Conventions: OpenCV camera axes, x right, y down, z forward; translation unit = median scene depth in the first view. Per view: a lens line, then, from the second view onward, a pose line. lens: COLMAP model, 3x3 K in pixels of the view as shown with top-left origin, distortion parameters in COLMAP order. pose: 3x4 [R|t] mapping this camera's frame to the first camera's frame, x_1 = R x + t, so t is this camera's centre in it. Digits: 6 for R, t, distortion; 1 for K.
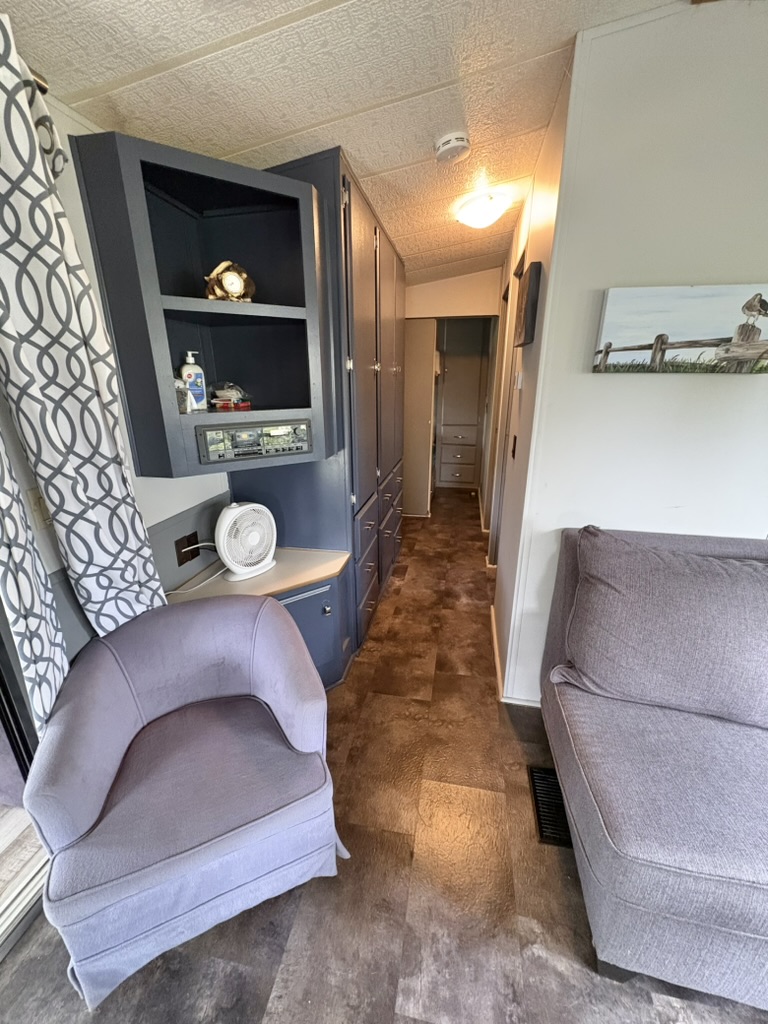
lens RADIAL K [[405.4, 0, 384.0], [0, 405.4, 512.0], [0, 0, 1]] dist [0.000772, 0.000284]
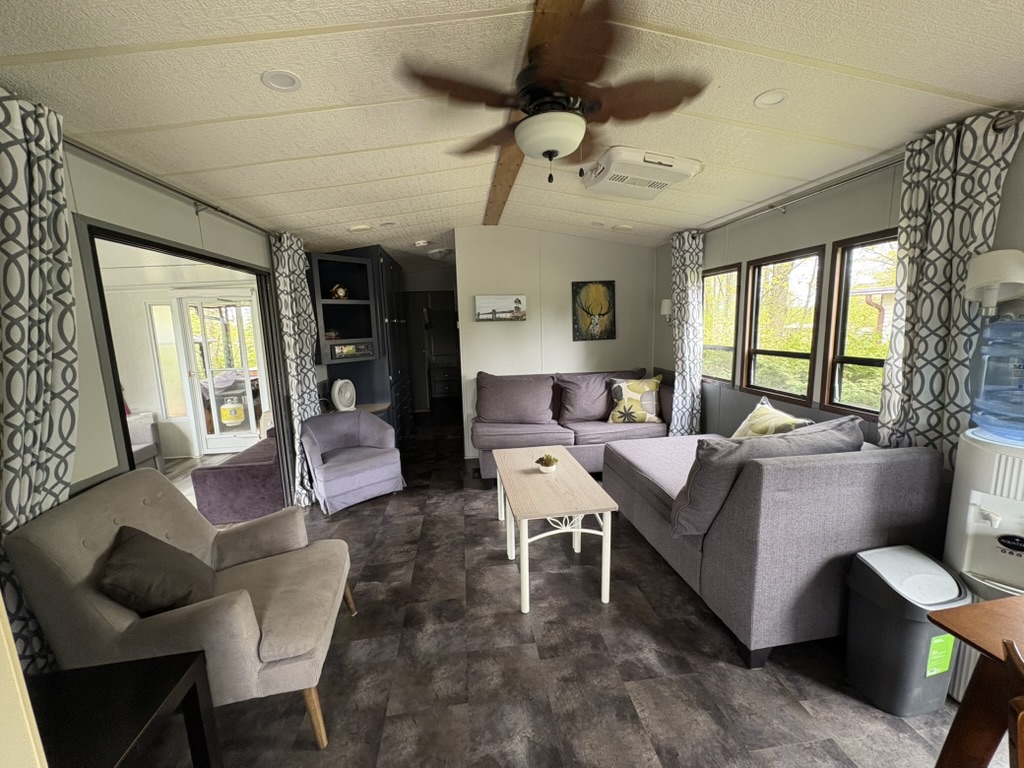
lens RADIAL K [[405.4, 0, 512.0], [0, 405.4, 384.0], [0, 0, 1]] dist [0.000772, 0.000284]
pose [[0.948790, -0.071628, 0.307681, -0.179339], [0.125214, 0.979451, -0.158107, 0.601627], [-0.290033, 0.188536, 0.938262, -1.761117]]
